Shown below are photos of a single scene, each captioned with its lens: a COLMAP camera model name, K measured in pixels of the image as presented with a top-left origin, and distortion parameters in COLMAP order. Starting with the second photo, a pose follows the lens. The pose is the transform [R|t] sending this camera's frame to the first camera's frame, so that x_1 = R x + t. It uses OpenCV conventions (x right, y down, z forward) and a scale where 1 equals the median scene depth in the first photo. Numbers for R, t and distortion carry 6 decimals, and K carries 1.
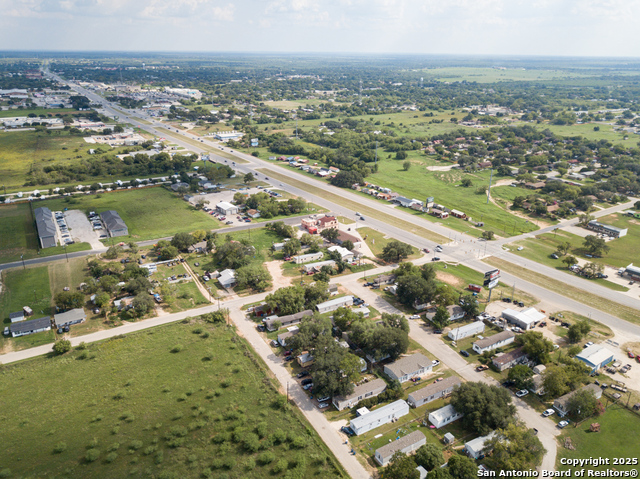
lens RADIAL K [[493.3, 0, 321.7], [0, 493.3, 238.4], [0, 0, 1]] dist [0.002958, -0.005604]
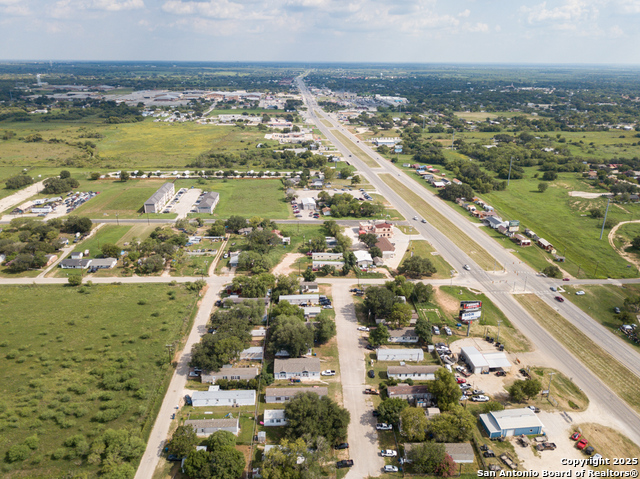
lens RADIAL K [[493.3, 0, 321.7], [0, 493.3, 238.4], [0, 0, 1]] dist [0.002958, -0.005604]
pose [[0.885099, 0.156927, -0.438148, 0.250931], [-0.165910, 0.985977, 0.017985, -0.008465], [0.434826, 0.056775, 0.898723, 0.047923]]
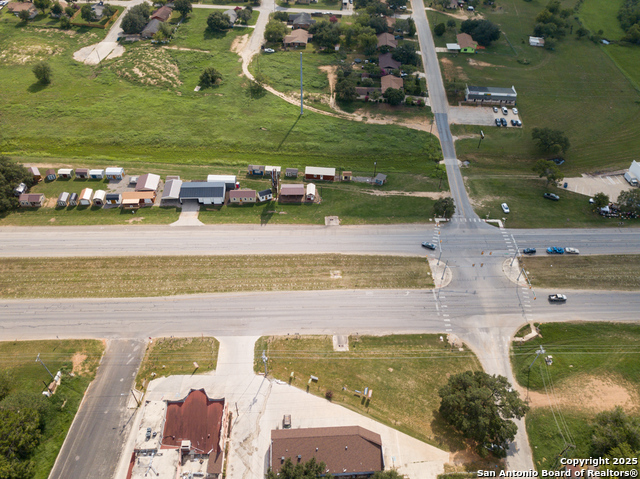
lens RADIAL K [[493.3, 0, 321.7], [0, 493.3, 238.4], [0, 0, 1]] dist [0.002958, -0.005604]
pose [[0.558577, -0.585806, 0.587216, -0.049234], [0.288237, 0.800925, 0.524823, -0.213326], [-0.777760, -0.123897, 0.616229, 0.553008]]
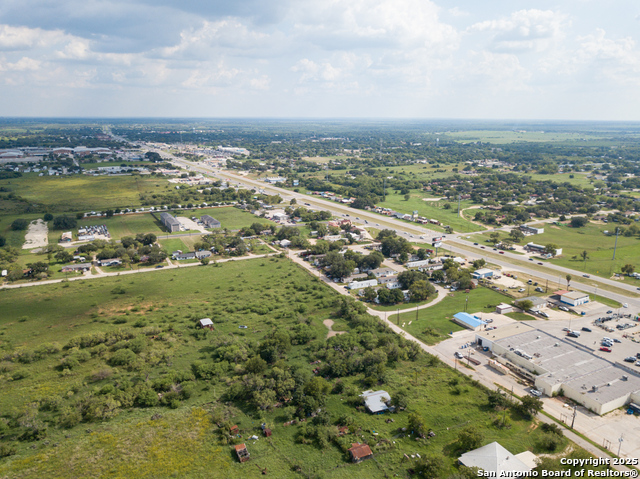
lens RADIAL K [[493.3, 0, 321.7], [0, 493.3, 238.4], [0, 0, 1]] dist [0.002958, -0.005604]
pose [[0.998031, 0.010983, -0.061753, 0.024559], [-0.018368, 0.992563, -0.120341, 0.150728], [0.059972, 0.121239, 0.990810, -0.395699]]
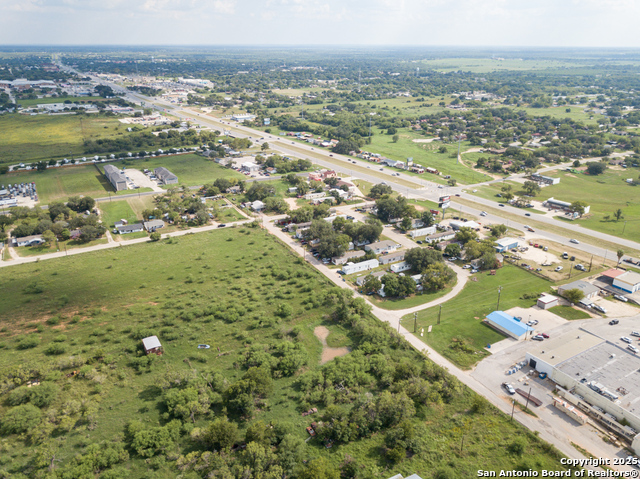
lens RADIAL K [[493.3, 0, 321.7], [0, 493.3, 238.4], [0, 0, 1]] dist [0.002958, -0.005604]
pose [[0.999971, -0.004774, -0.005888, -0.000622], [0.004852, 0.999899, 0.013354, 0.087432], [0.005824, -0.013382, 0.999893, -0.224505]]
